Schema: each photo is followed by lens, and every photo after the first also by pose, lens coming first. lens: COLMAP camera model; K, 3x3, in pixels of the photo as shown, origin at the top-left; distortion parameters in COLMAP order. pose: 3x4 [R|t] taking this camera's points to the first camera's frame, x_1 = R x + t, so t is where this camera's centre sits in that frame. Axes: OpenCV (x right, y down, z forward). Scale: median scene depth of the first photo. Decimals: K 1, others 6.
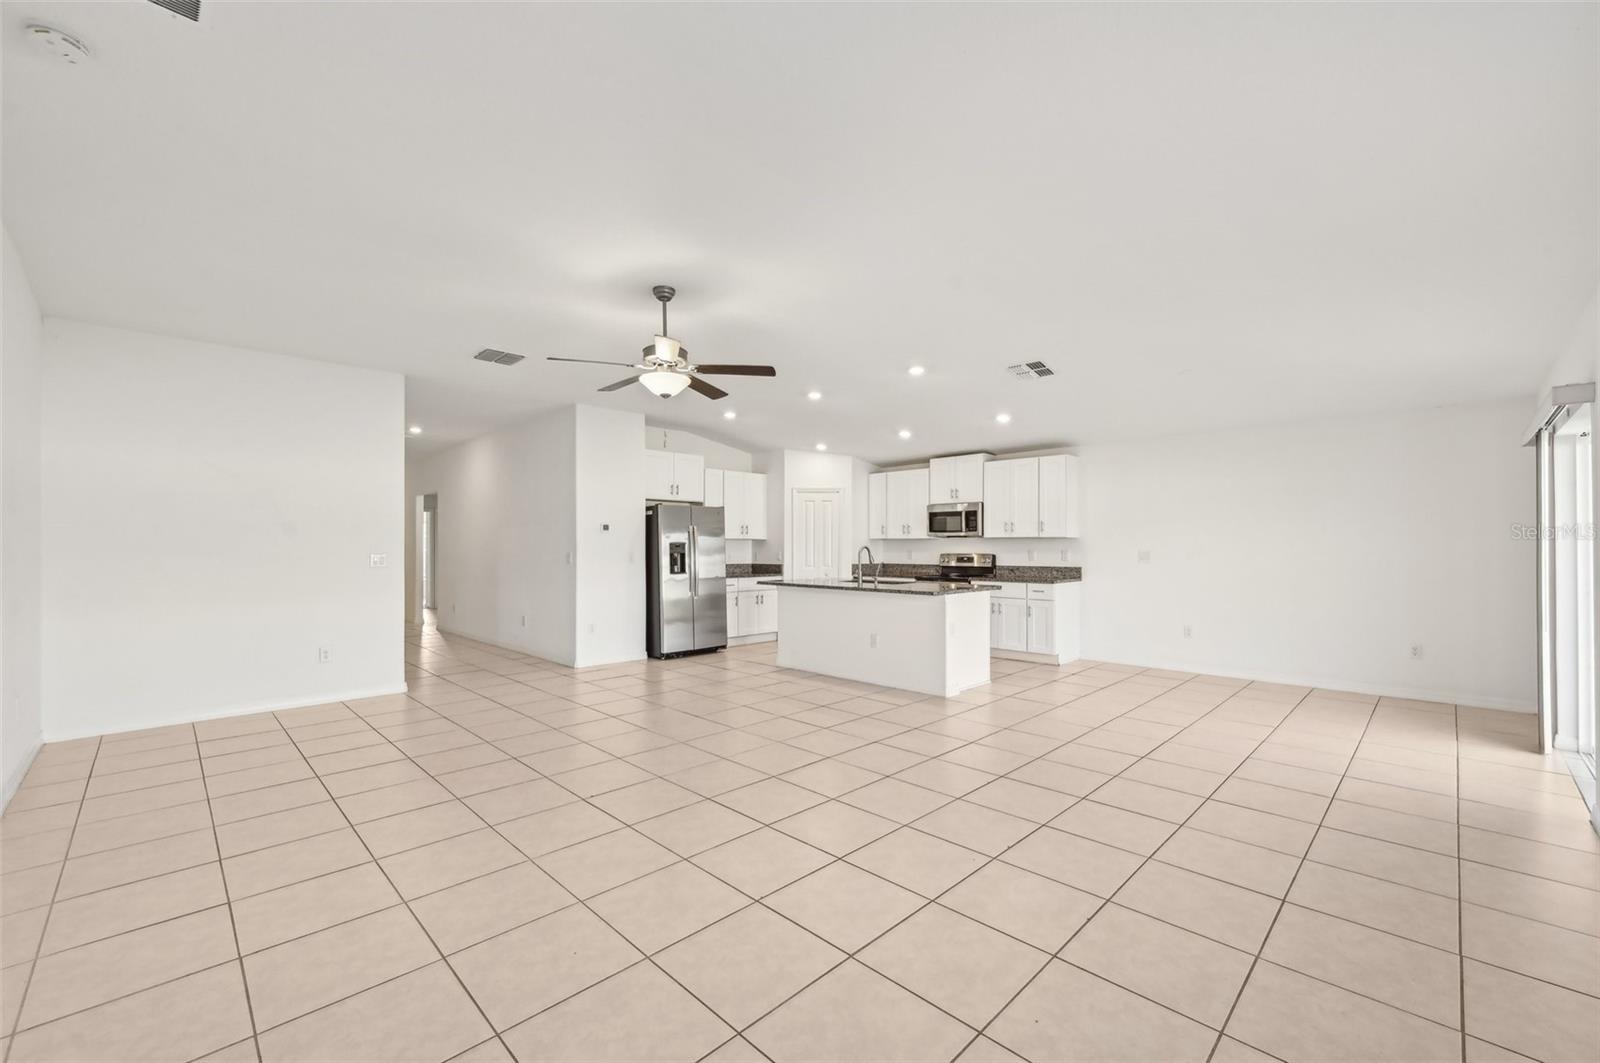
lens RADIAL K [[636.3, 0, 797.4], [0, 636.3, 543.8], [0, 0, 1]] dist [0.000505, 0.000078]
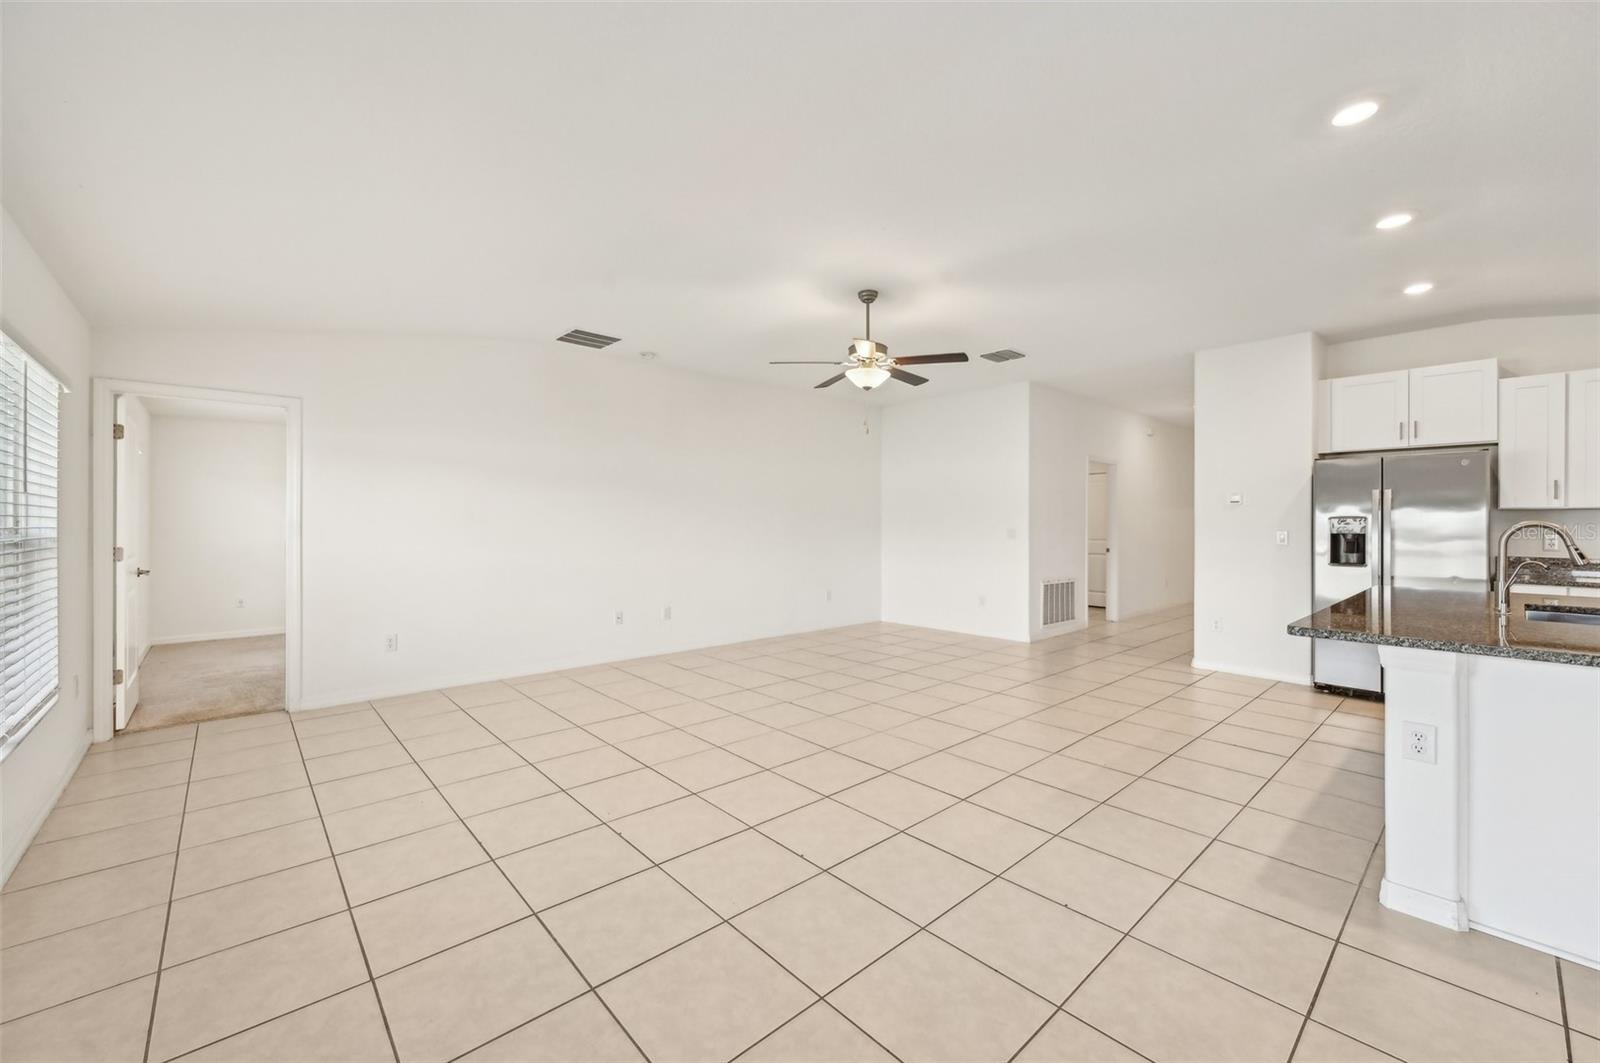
lens RADIAL K [[636.3, 0, 808.9], [0, 636.3, 522.2], [0, 0, 1]] dist [0.000505, 0.000078]
pose [[-0.037415, -0.002385, -0.999297, 0.451232], [0.004649, 0.999986, -0.002561, 0.002343], [0.999289, -0.004742, -0.037404, 0.460369]]
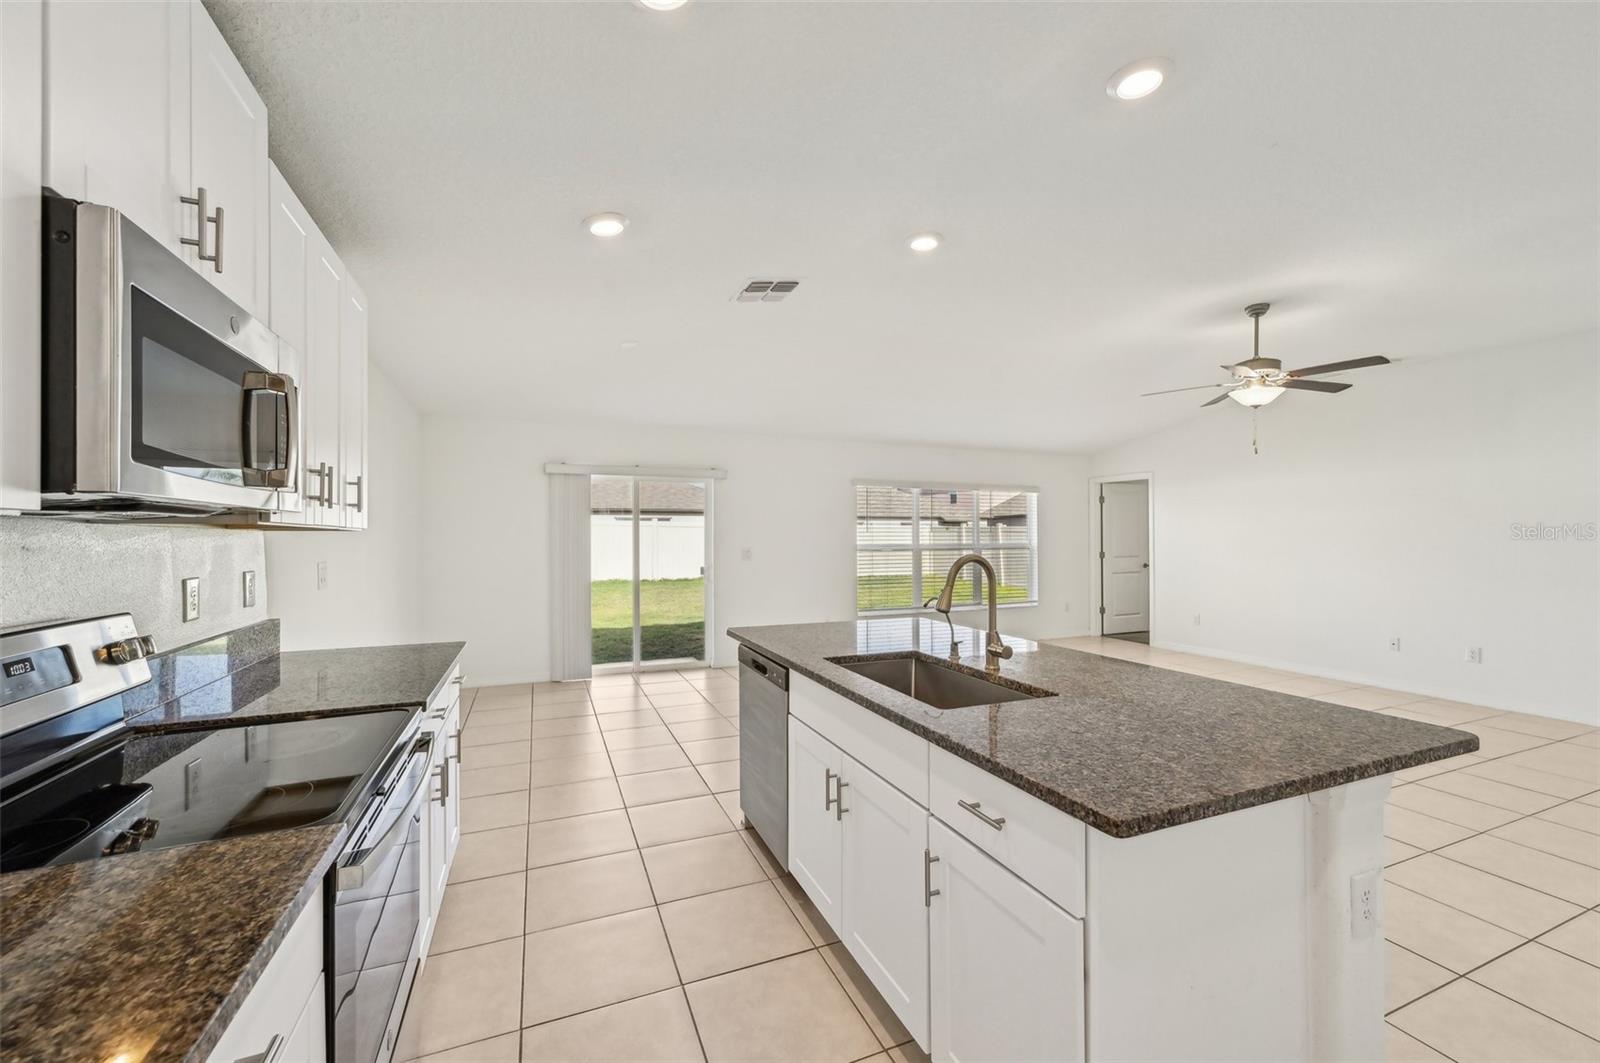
lens RADIAL K [[636.3, 0, 794.6], [0, 636.3, 536.4], [0, 0, 1]] dist [0.000505, 0.000078]
pose [[-0.928536, 0.002348, 0.371236, 0.057902], [0.001467, 0.999995, -0.002657, -0.006203], [-0.371240, -0.001923, -0.928535, 1.126329]]
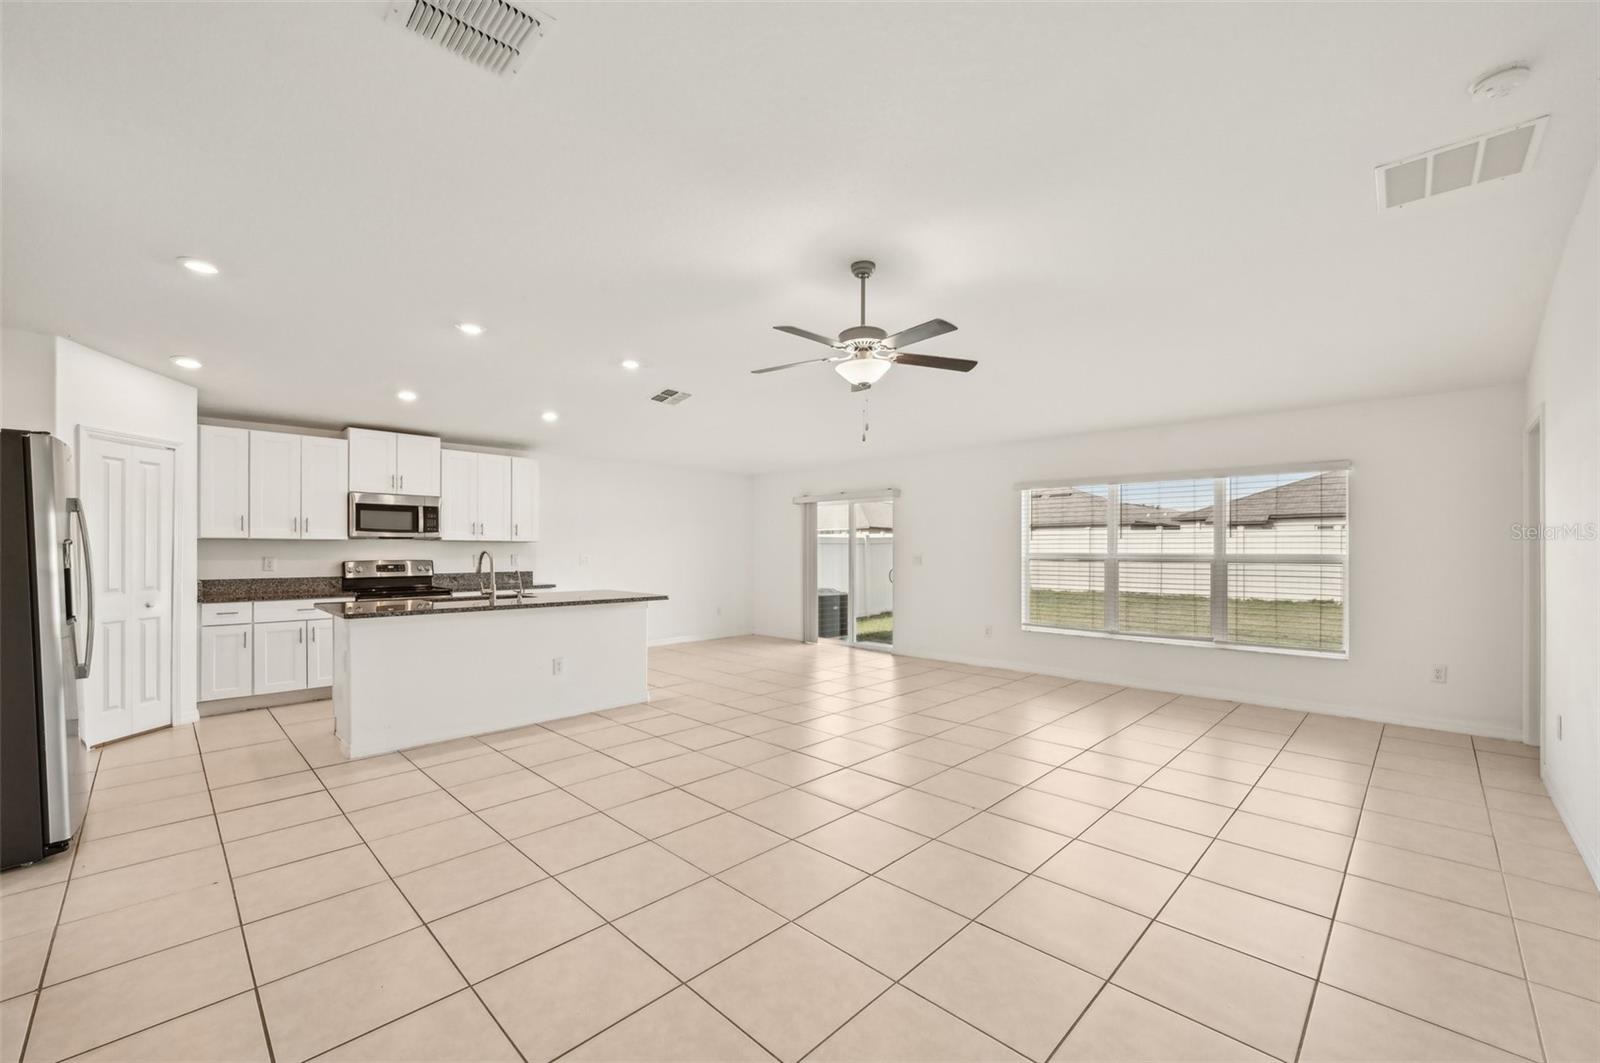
lens RADIAL K [[636.3, 0, 803.9], [0, 636.3, 552.3], [0, 0, 1]] dist [0.000505, 0.000078]
pose [[-0.015950, -0.001612, 0.999871, -0.544440], [-0.005185, 0.999985, 0.001529, 0.002154], [-0.999859, -0.005160, -0.015958, 0.540059]]
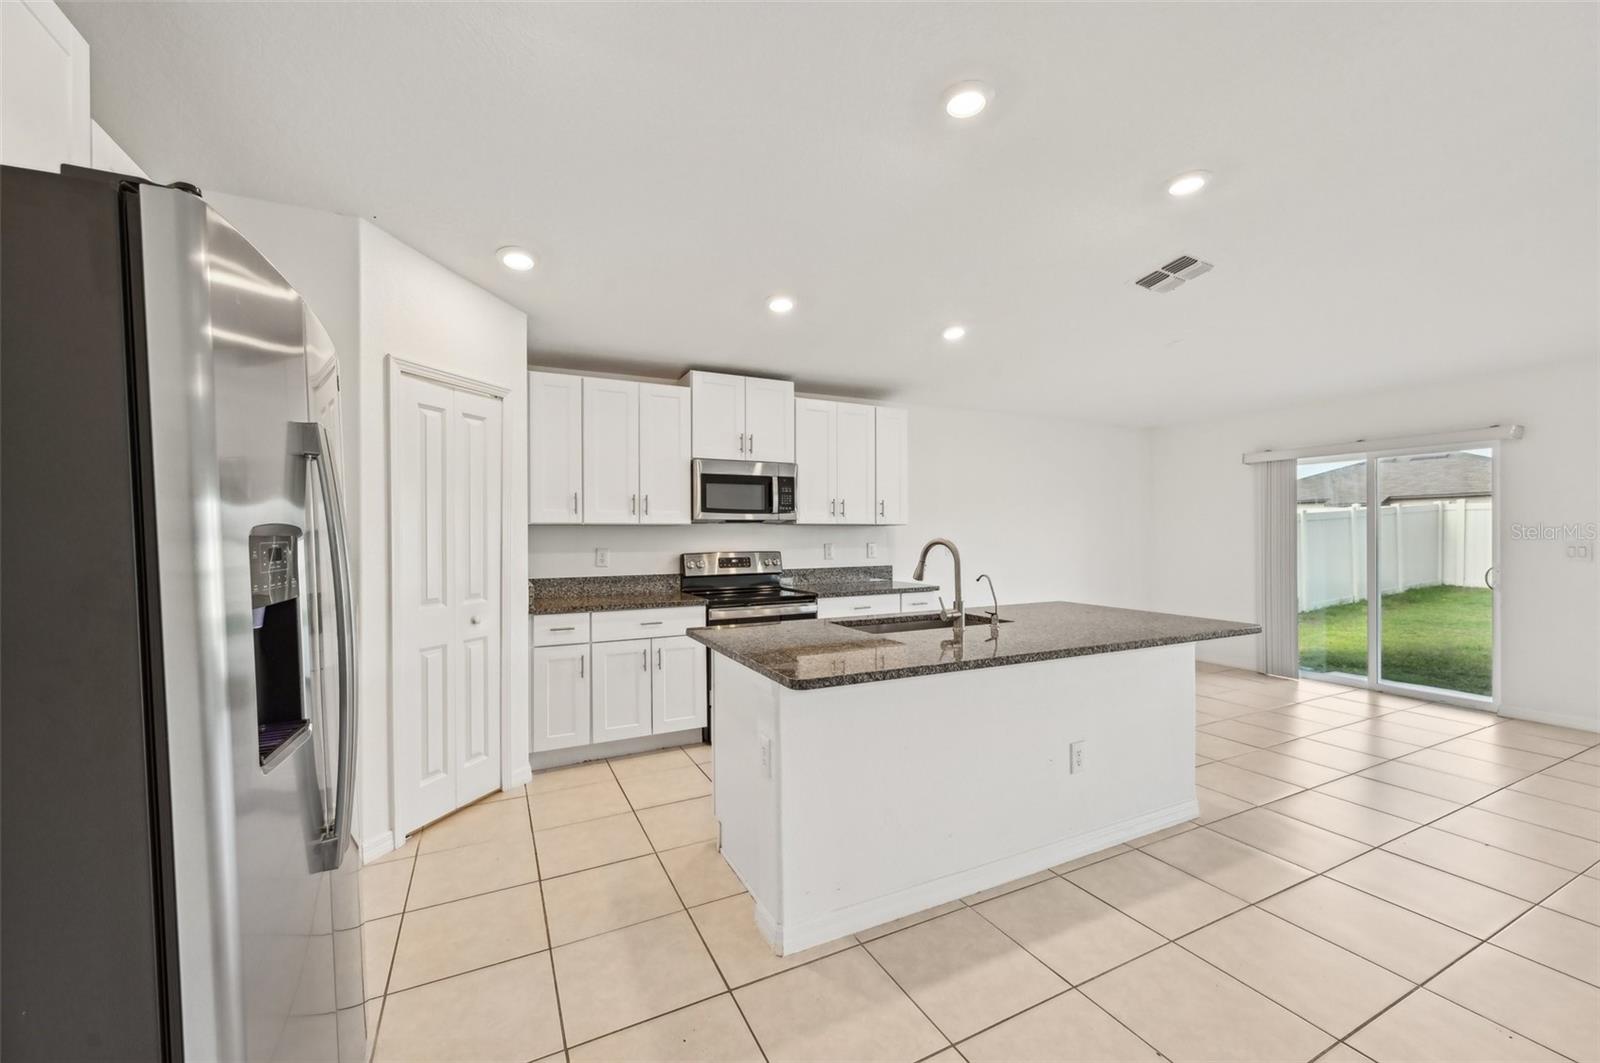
lens RADIAL K [[636.3, 0, 814.1], [0, 636.3, 536.0], [0, 0, 1]] dist [0.000505, 0.000078]
pose [[0.300810, -0.004987, 0.953671, -0.271408], [0.000648, 0.999987, 0.005025, -0.001359], [-0.953684, -0.000894, 0.300810, 0.803977]]
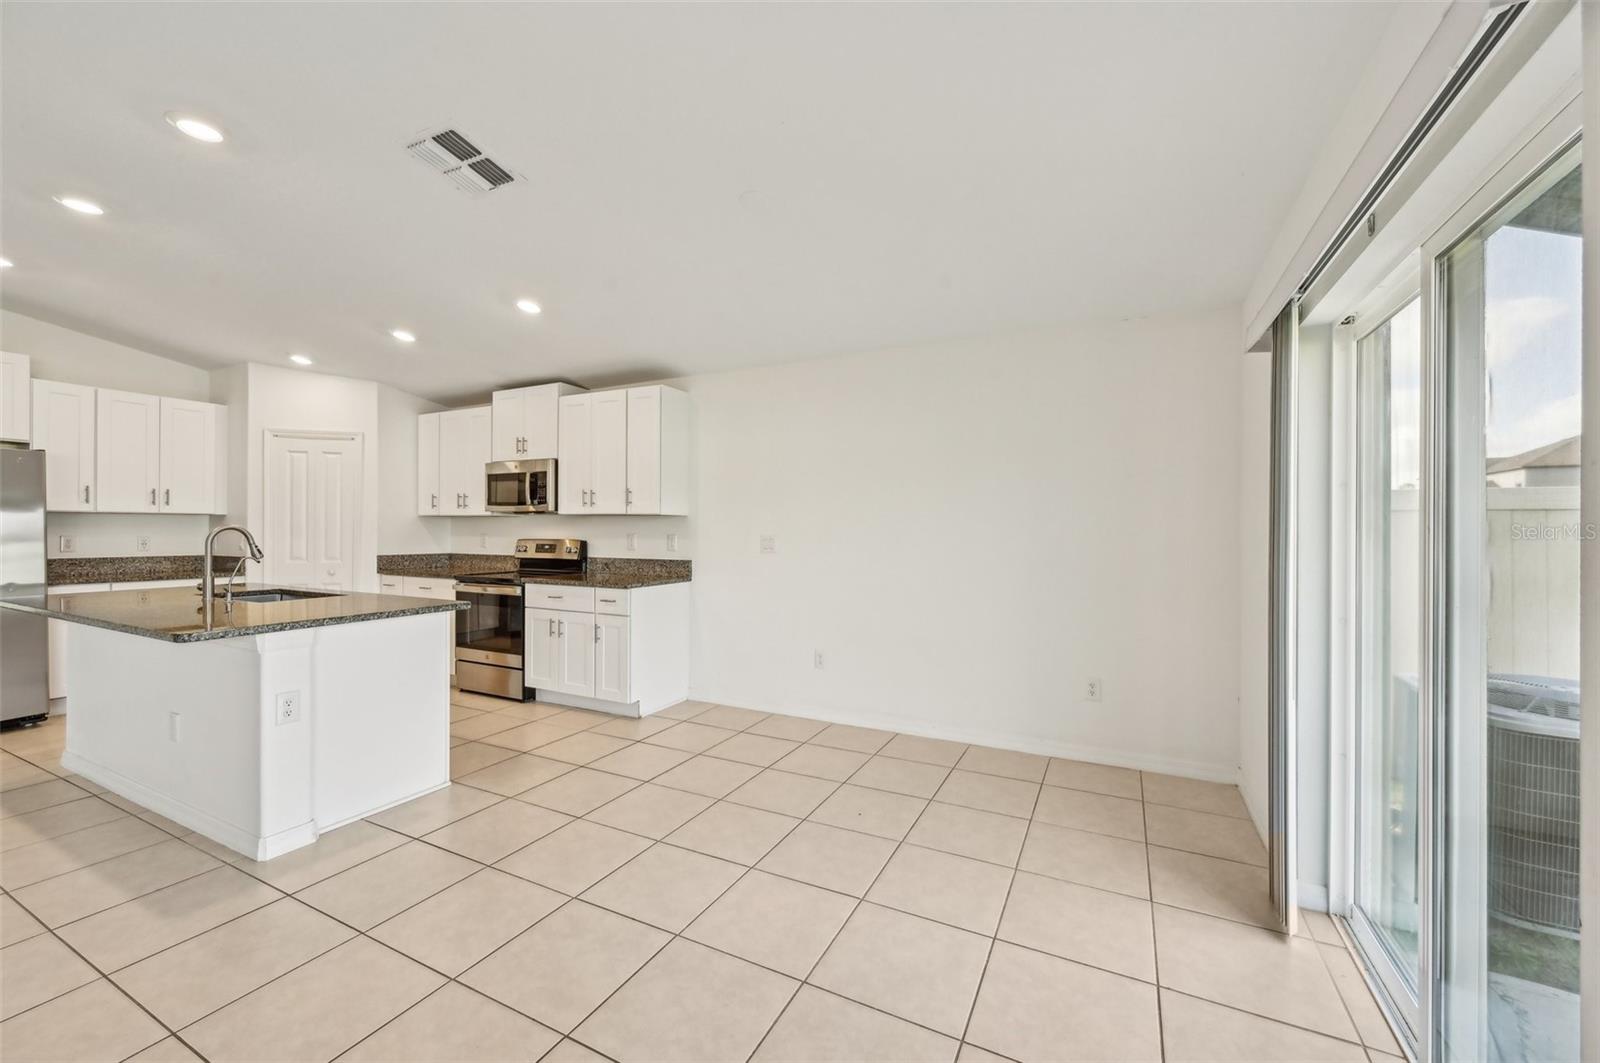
lens RADIAL K [[636.3, 0, 786.8], [0, 636.3, 531.6], [0, 0, 1]] dist [0.000505, 0.000078]
pose [[0.951780, 0.003912, 0.306758, 0.314928], [-0.006806, 0.999942, 0.008362, 0.000784], [-0.306707, -0.010046, 0.951751, 0.318392]]
